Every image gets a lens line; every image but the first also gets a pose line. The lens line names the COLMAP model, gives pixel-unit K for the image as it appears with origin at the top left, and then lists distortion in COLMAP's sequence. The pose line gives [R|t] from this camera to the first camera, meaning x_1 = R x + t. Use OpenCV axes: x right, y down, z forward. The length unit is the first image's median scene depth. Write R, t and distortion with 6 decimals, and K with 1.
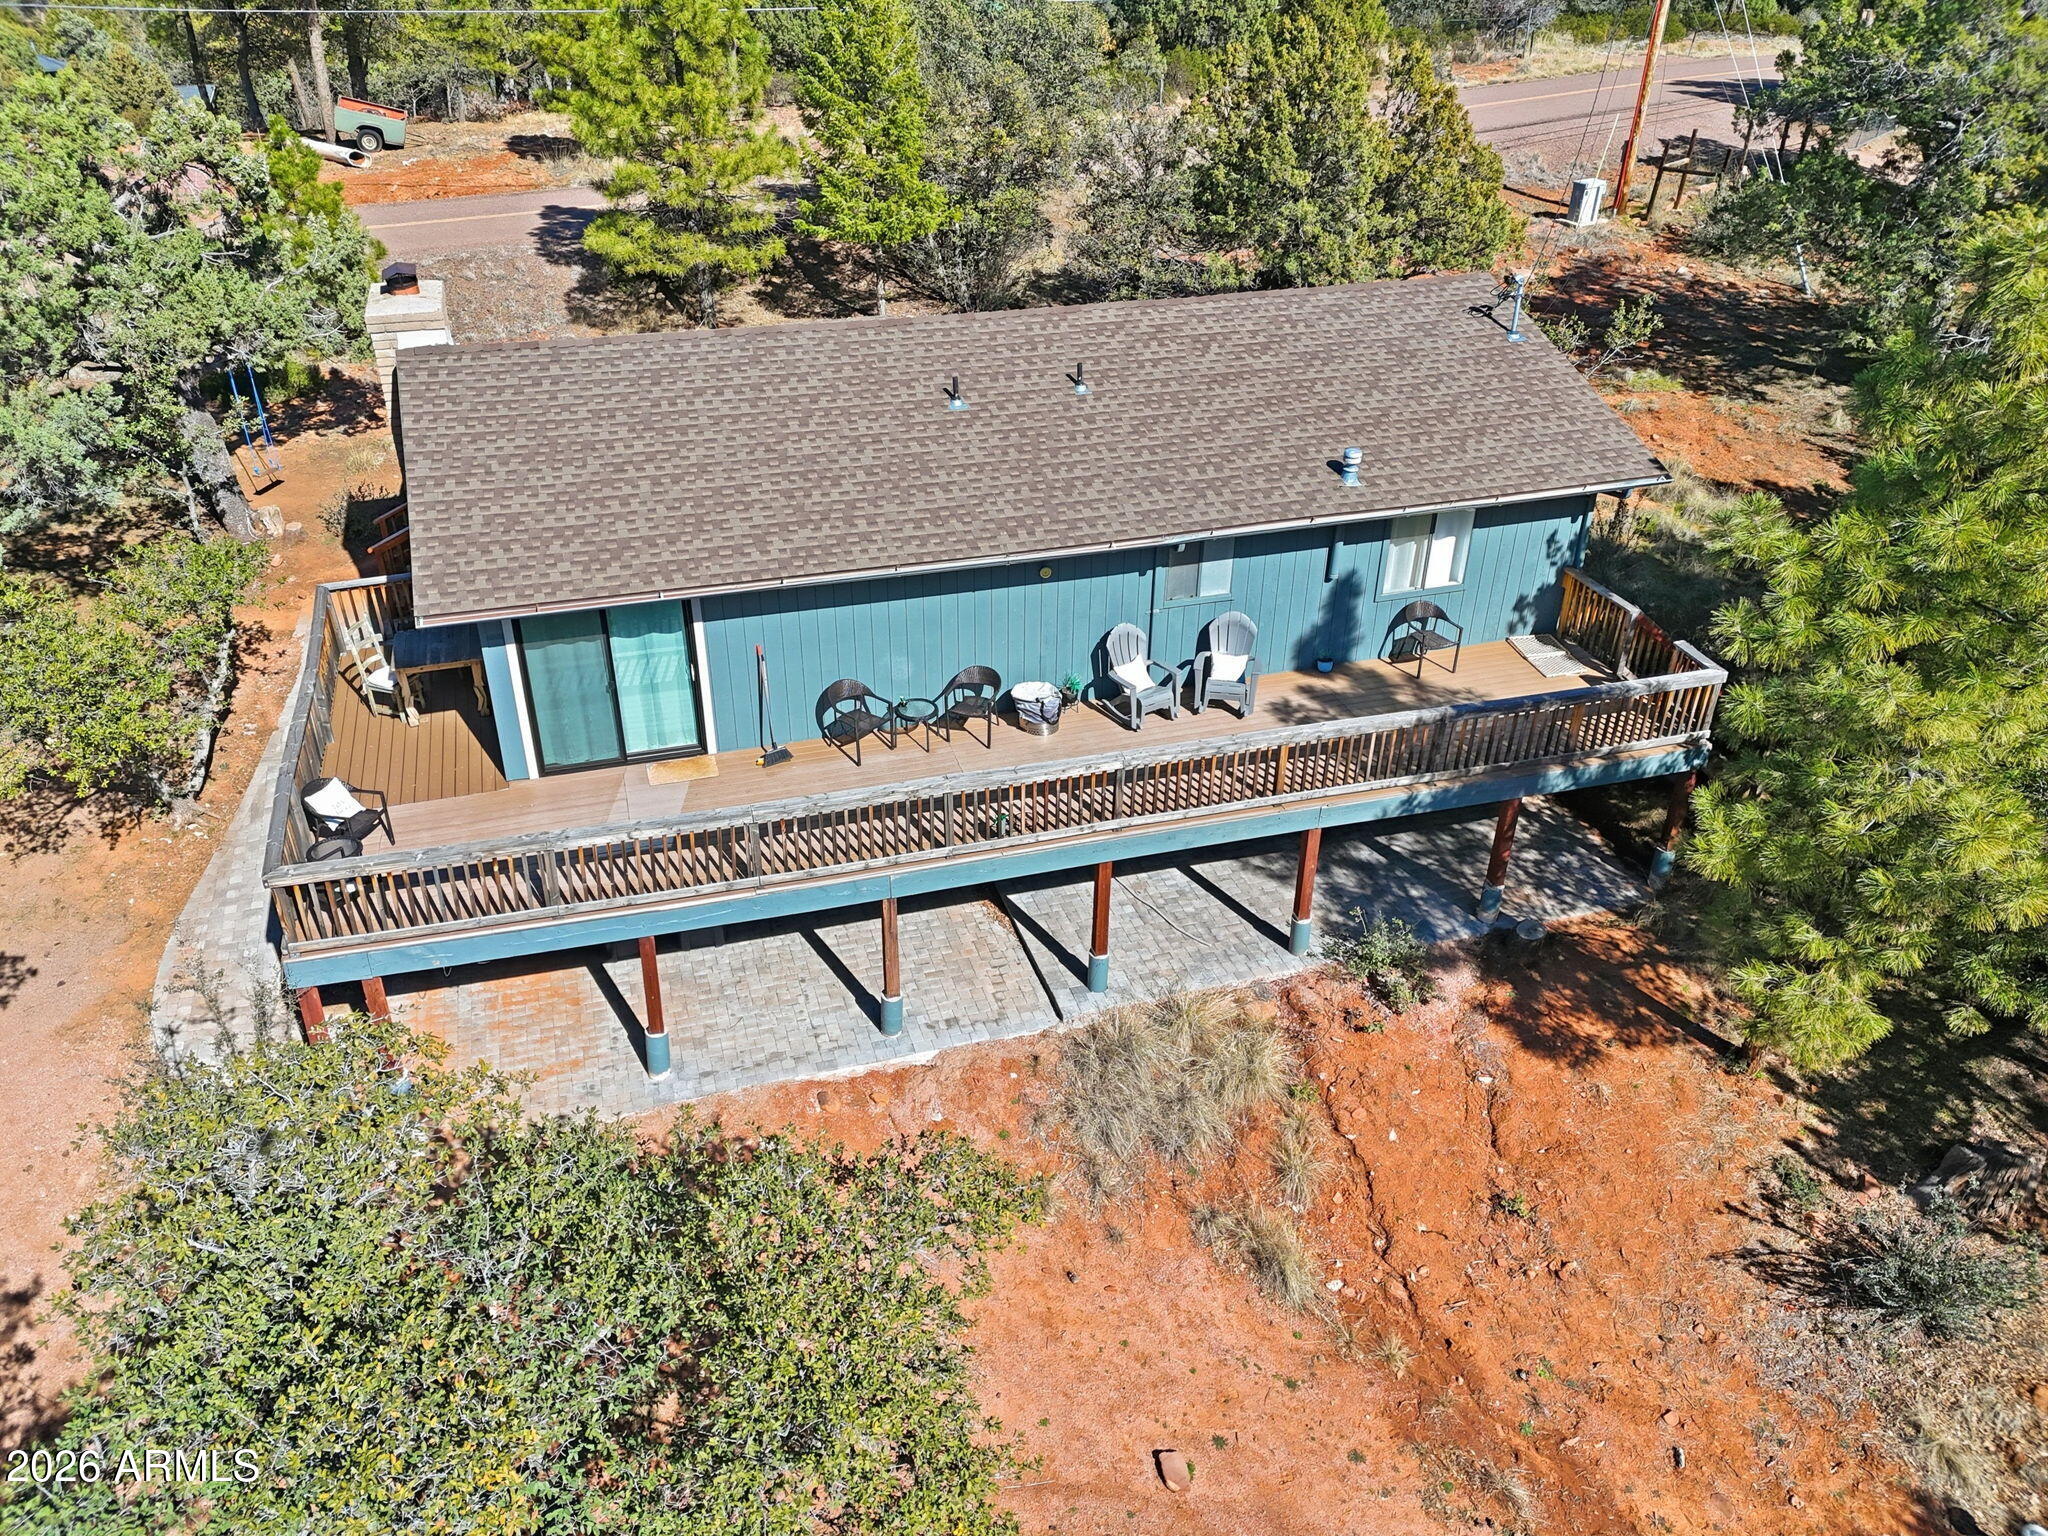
lens RADIAL K [[1507.2, 0, 1024.0], [0, 1507.2, 768.0], [0, 0, 1]] dist [0.050437, -0.026456]
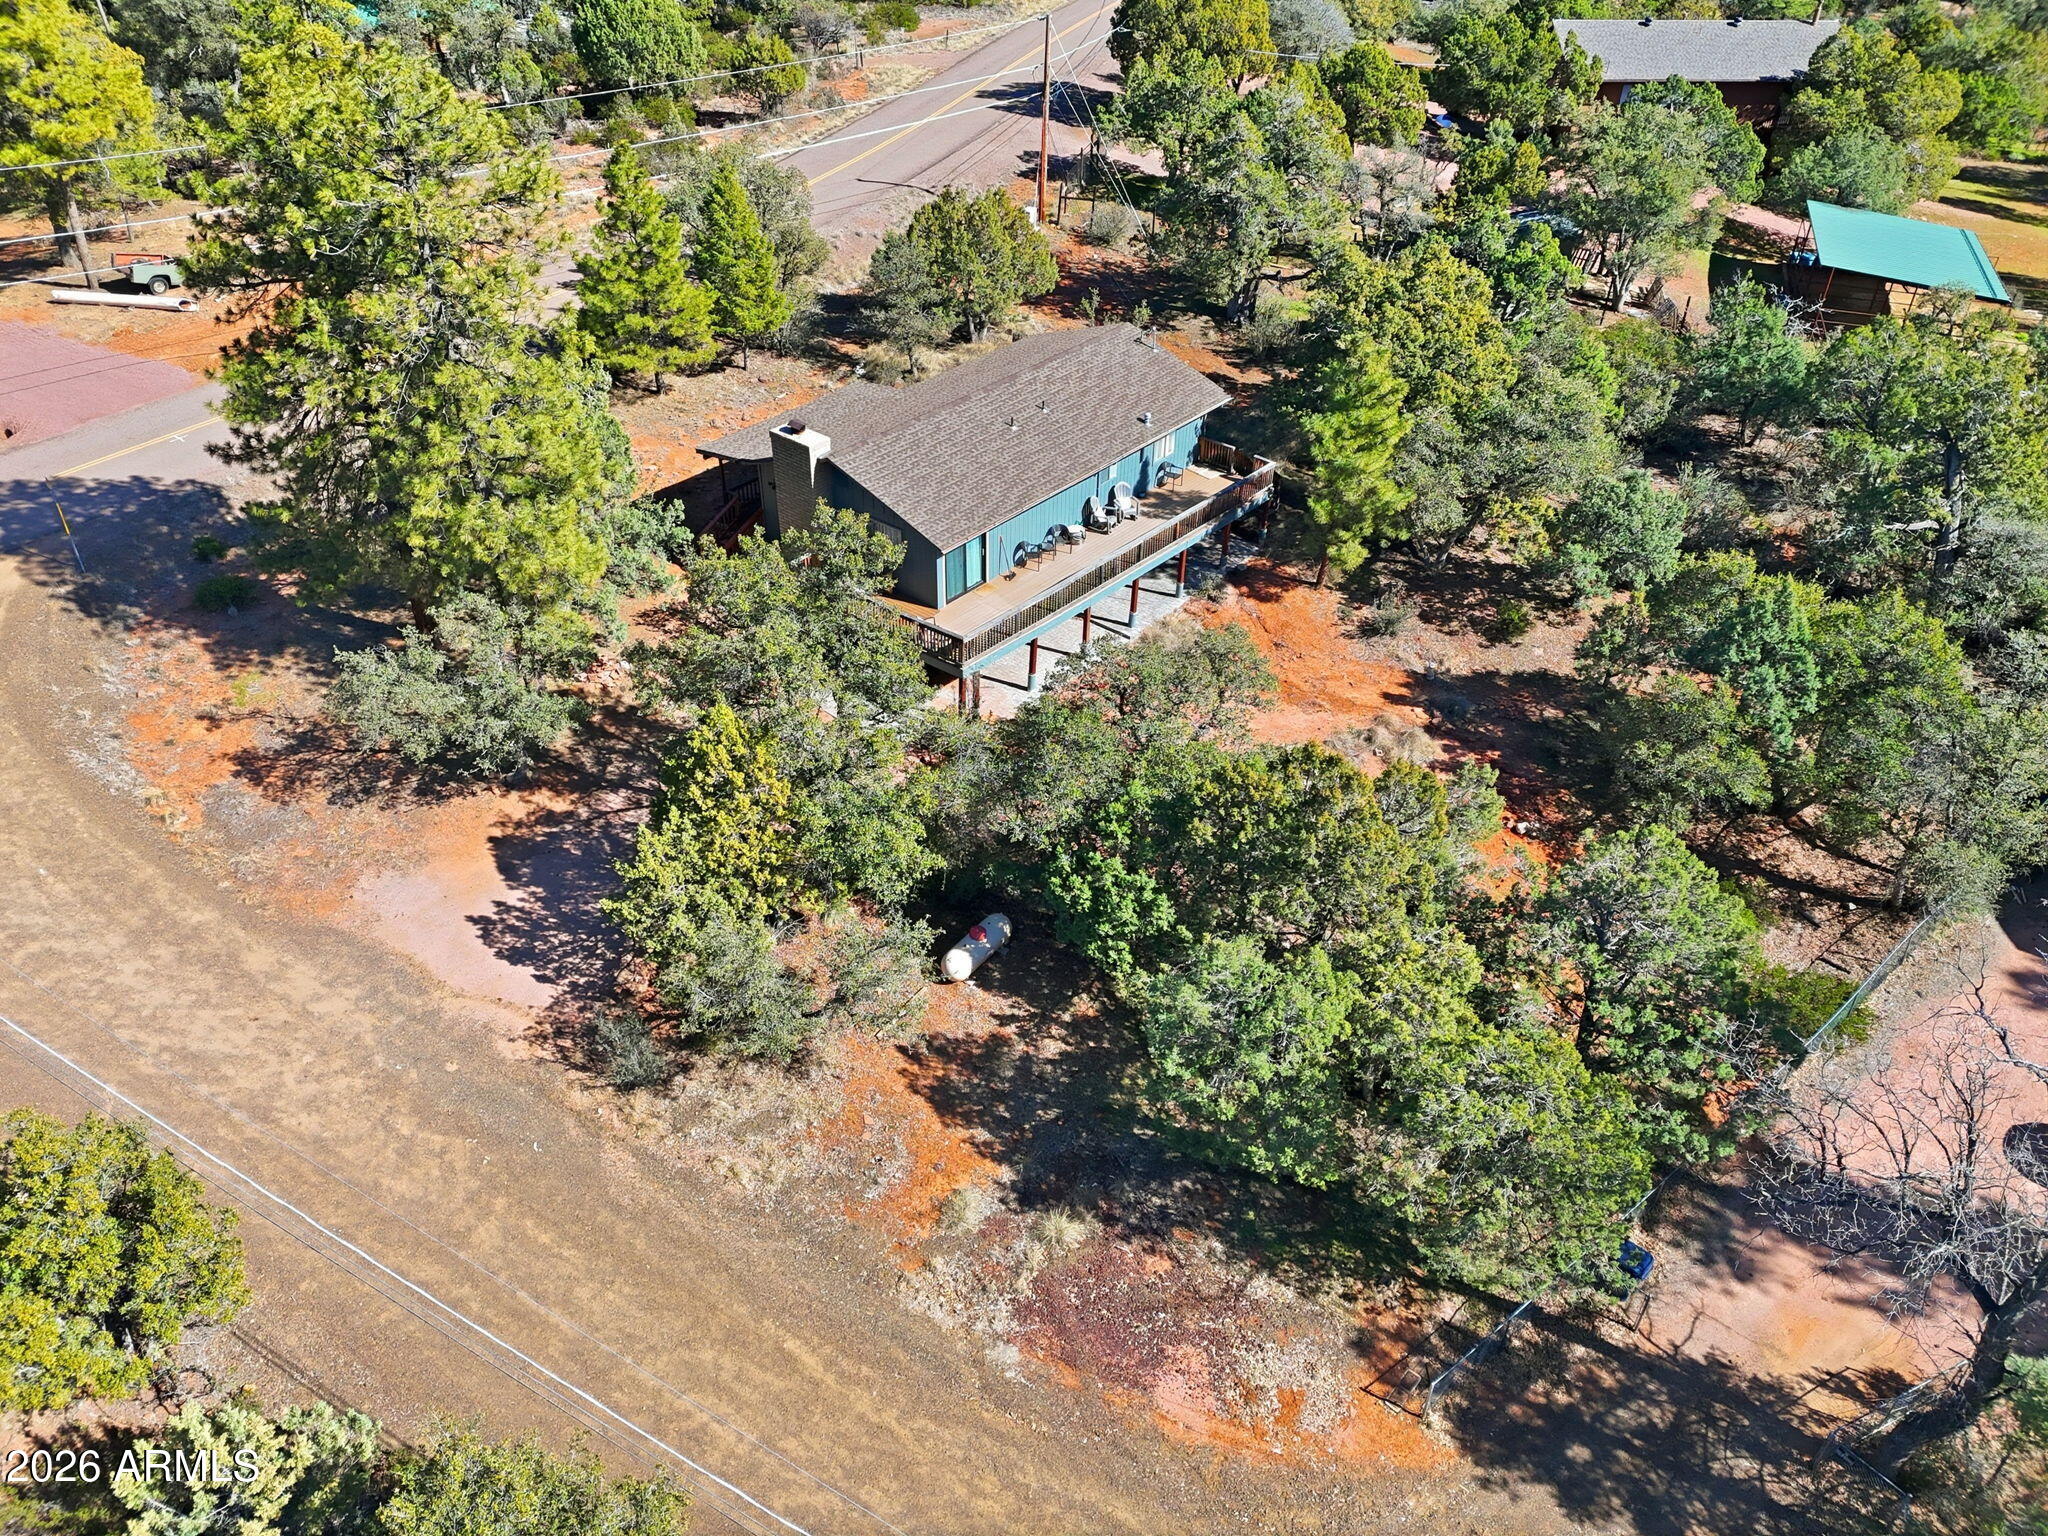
lens RADIAL K [[1507.2, 0, 1024.0], [0, 1507.2, 768.0], [0, 0, 1]] dist [0.050437, -0.026456]
pose [[0.844104, -0.317151, 0.432324, -1.312602], [0.270084, 0.948041, 0.168144, -0.119327], [-0.463188, -0.025167, 0.885903, -1.293462]]
